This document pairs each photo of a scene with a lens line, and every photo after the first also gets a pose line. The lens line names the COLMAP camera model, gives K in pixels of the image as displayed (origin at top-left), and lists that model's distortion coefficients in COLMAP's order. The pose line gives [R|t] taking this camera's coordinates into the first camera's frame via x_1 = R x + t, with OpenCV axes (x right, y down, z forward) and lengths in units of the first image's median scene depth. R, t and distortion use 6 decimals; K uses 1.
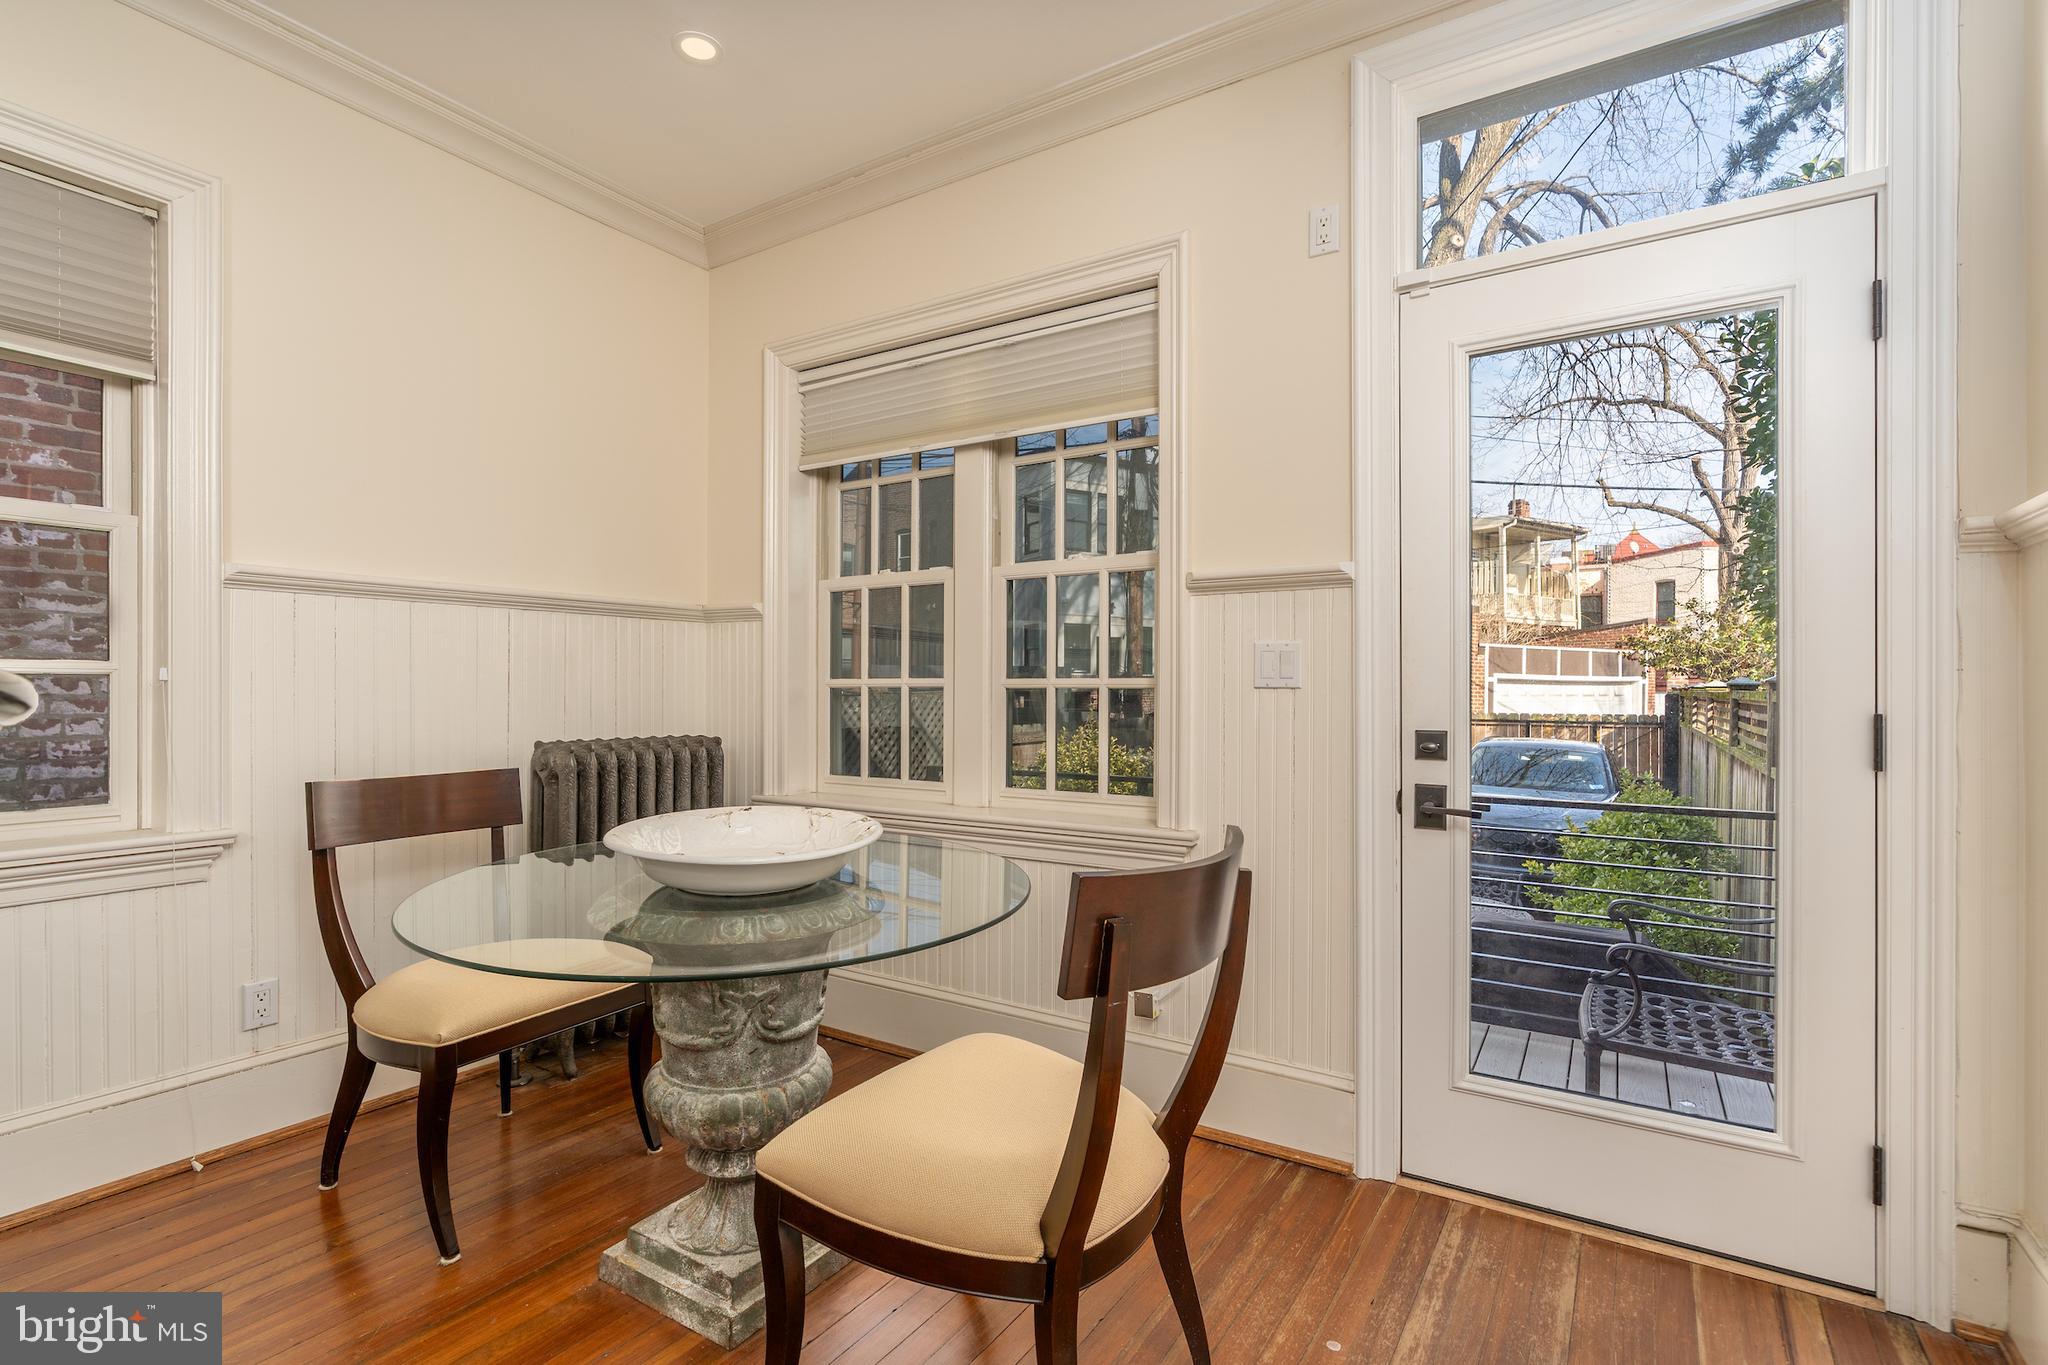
lens RADIAL K [[948.4, 0, 1022.6], [0, 948.4, 680.3], [0, 0, 1]] dist [-0.009197, -0.000484]
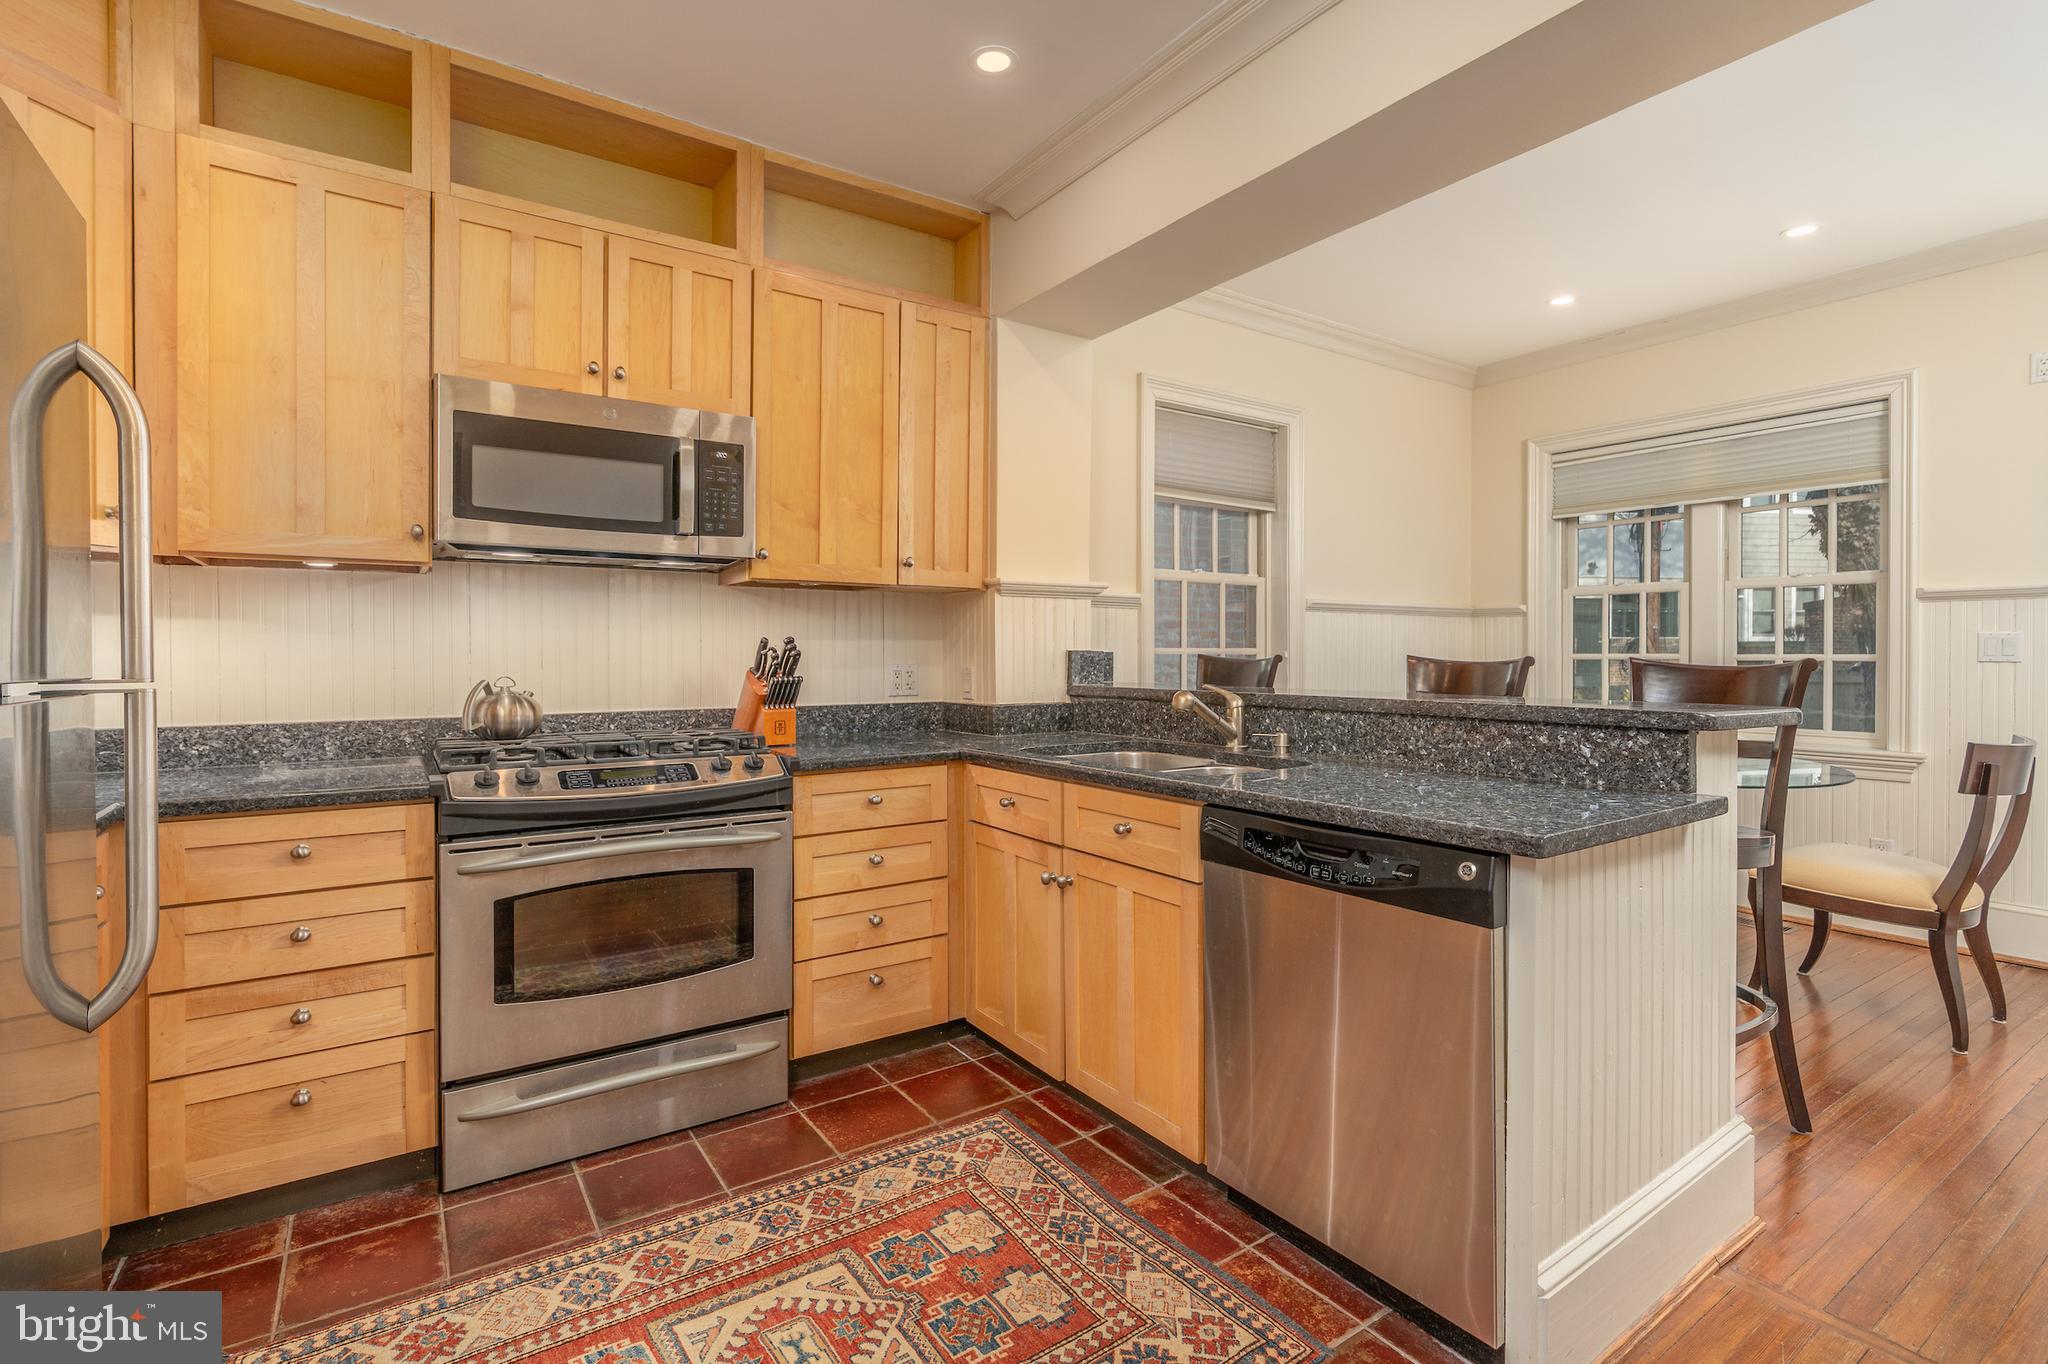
lens RADIAL K [[948.4, 0, 984.0], [0, 948.4, 646.2], [0, 0, 1]] dist [-0.009197, -0.000484]
pose [[0.903748, -0.001491, -0.428063, -0.526217], [0.002857, 0.999993, 0.002548, -0.026477], [0.428056, -0.003526, 0.903745, -0.992968]]
